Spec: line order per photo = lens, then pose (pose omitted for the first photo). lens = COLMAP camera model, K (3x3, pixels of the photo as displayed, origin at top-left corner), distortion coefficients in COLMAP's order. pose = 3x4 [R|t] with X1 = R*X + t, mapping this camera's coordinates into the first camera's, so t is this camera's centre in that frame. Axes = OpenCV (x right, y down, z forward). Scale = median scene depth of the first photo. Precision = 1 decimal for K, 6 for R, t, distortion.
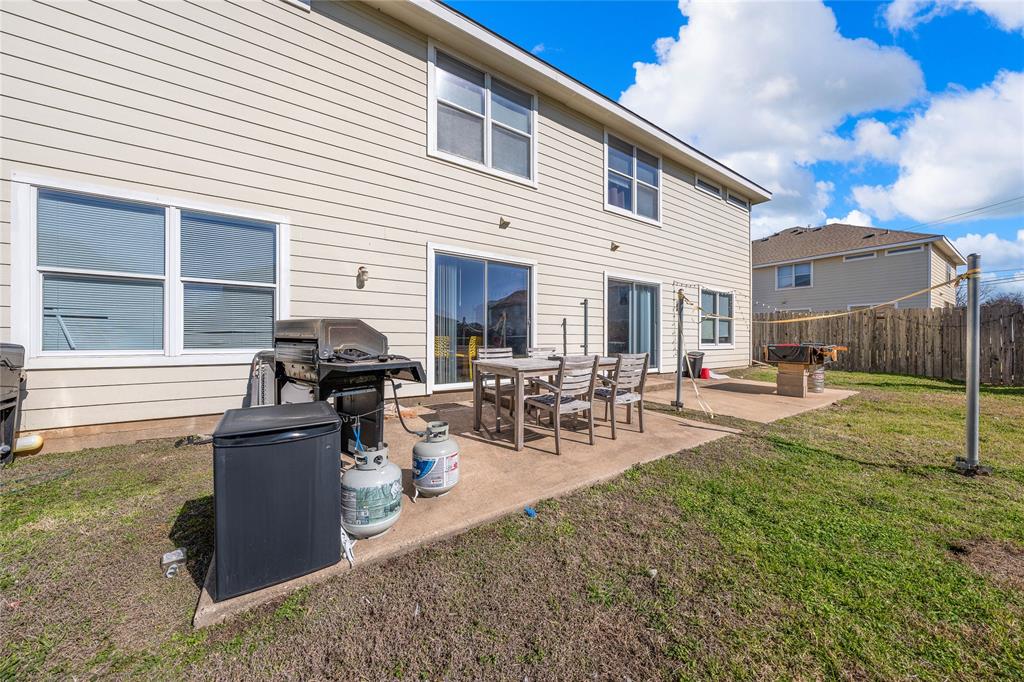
lens RADIAL K [[370.9, 0, 513.9], [0, 370.9, 330.6], [0, 0, 1]] dist [-0.001956, -0.000016]
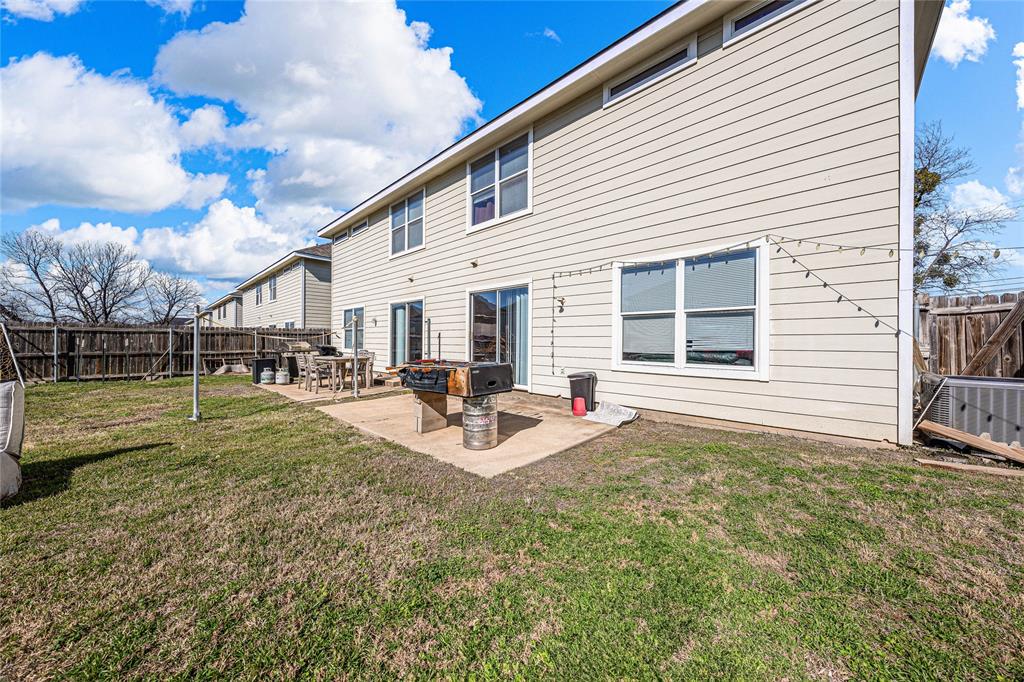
lens RADIAL K [[349.1, 0, 513.8], [0, 349.1, 348.2], [0, 0, 1]] dist [-0.002639, 0.000186]
pose [[0.180143, -0.001985, -0.983638, 1.152325], [-0.006319, 0.999975, -0.003175, 0.020827], [0.983620, 0.006788, 0.180126, 0.833711]]
